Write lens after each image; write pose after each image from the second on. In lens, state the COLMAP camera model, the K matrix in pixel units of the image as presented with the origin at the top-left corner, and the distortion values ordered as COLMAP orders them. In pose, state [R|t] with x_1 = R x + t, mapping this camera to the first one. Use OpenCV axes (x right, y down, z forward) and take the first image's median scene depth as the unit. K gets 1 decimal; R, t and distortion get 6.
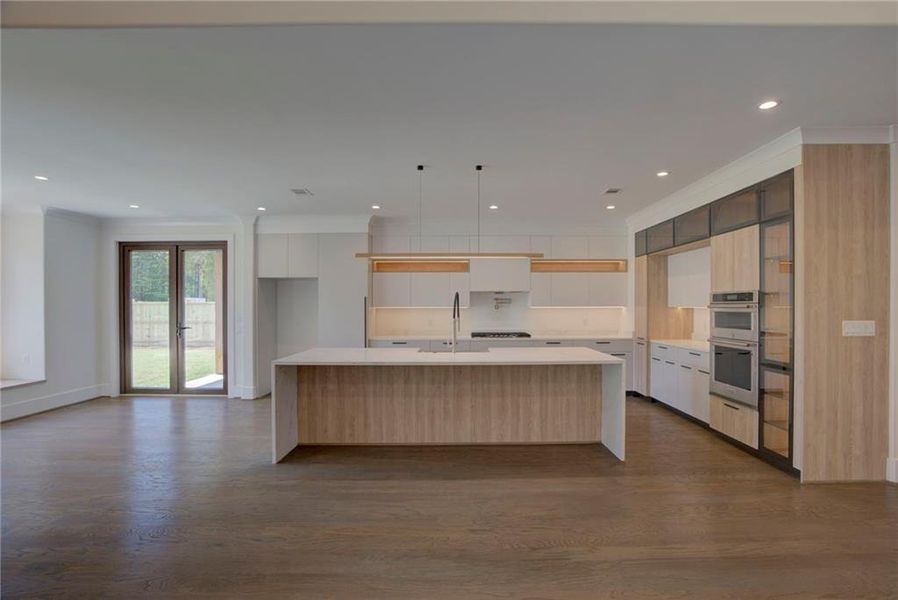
lens RADIAL K [[418.1, 0, 454.7], [0, 418.1, 301.4], [0, 0, 1]] dist [-0.008761, 0.000624]
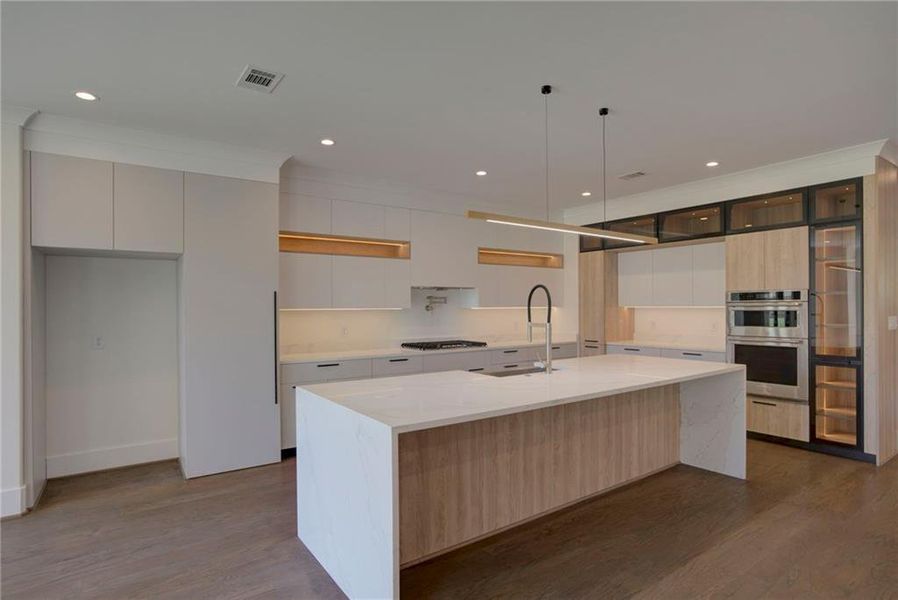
lens RADIAL K [[472.1, 0, 447.7], [0, 472.1, 303.0], [0, 0, 1]] dist [-0.001658, 0.001481]
pose [[0.819834, 0.001919, 0.572599, -0.600938], [-0.001199, 0.999998, -0.001634, 0.009488], [-0.572601, 0.000653, 0.819834, 0.475130]]
